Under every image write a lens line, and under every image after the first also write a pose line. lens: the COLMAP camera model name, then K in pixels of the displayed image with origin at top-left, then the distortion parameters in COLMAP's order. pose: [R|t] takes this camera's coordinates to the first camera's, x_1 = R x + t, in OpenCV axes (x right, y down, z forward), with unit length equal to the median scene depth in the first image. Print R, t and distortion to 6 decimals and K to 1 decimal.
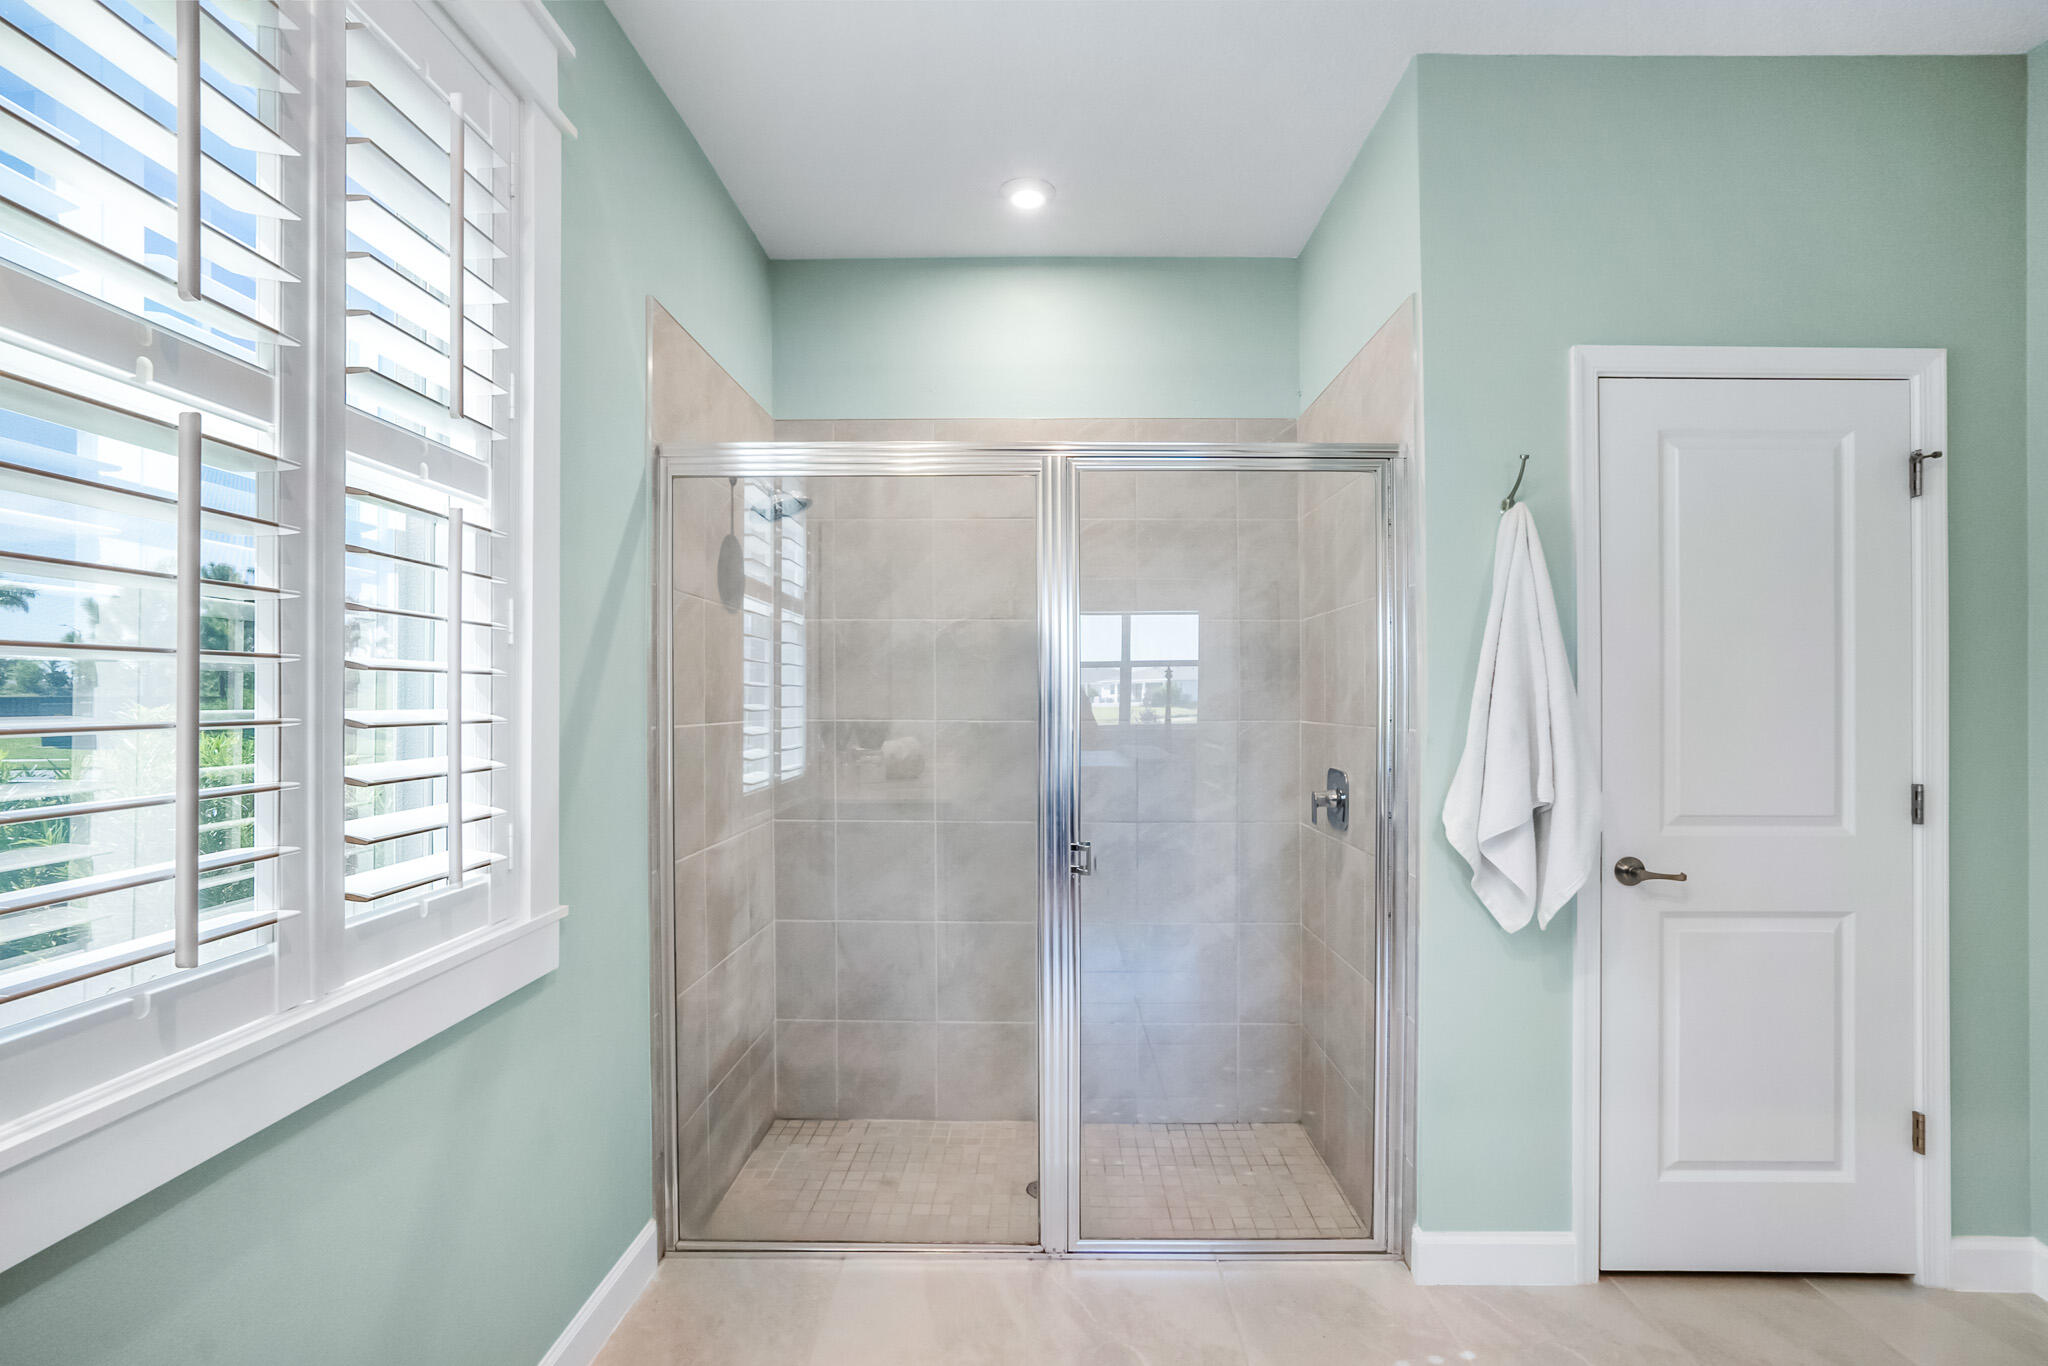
lens RADIAL K [[907.7, 0, 1048.4], [0, 907.7, 711.6], [0, 0, 1]] dist [-0.018446, 0.000823]
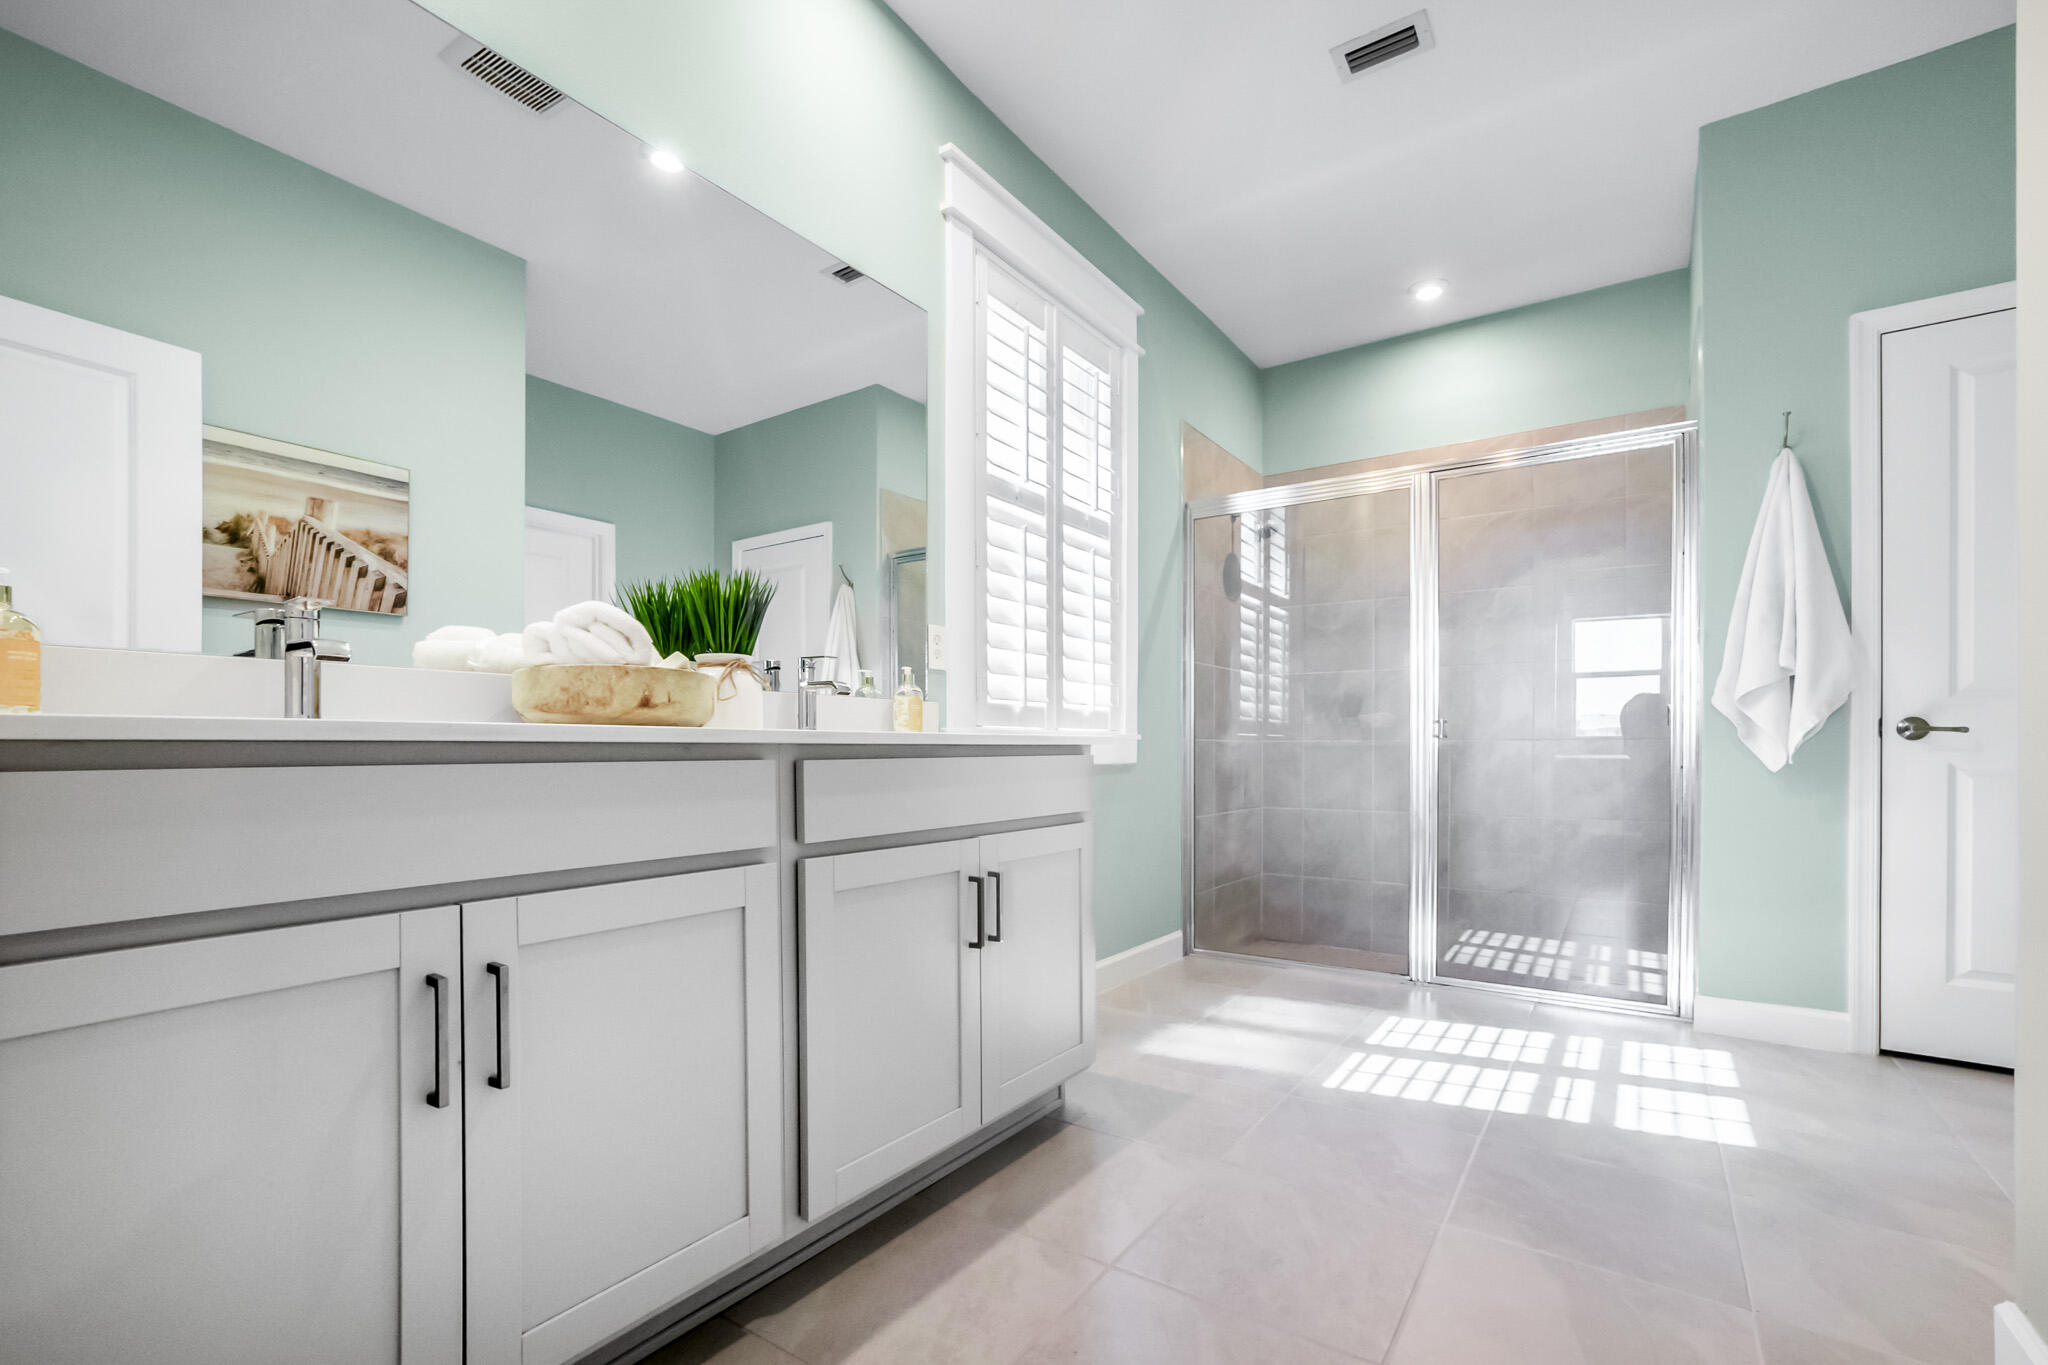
lens RADIAL K [[925.5, 0, 1020.5], [0, 925.5, 762.1], [0, 0, 1]] dist [-0.019779, 0.000145]
pose [[0.824227, 0.000147, -0.566259, 0.267476], [-0.001367, 0.999998, -0.001729, 0.177453], [0.566258, 0.002199, 0.824225, -0.557157]]
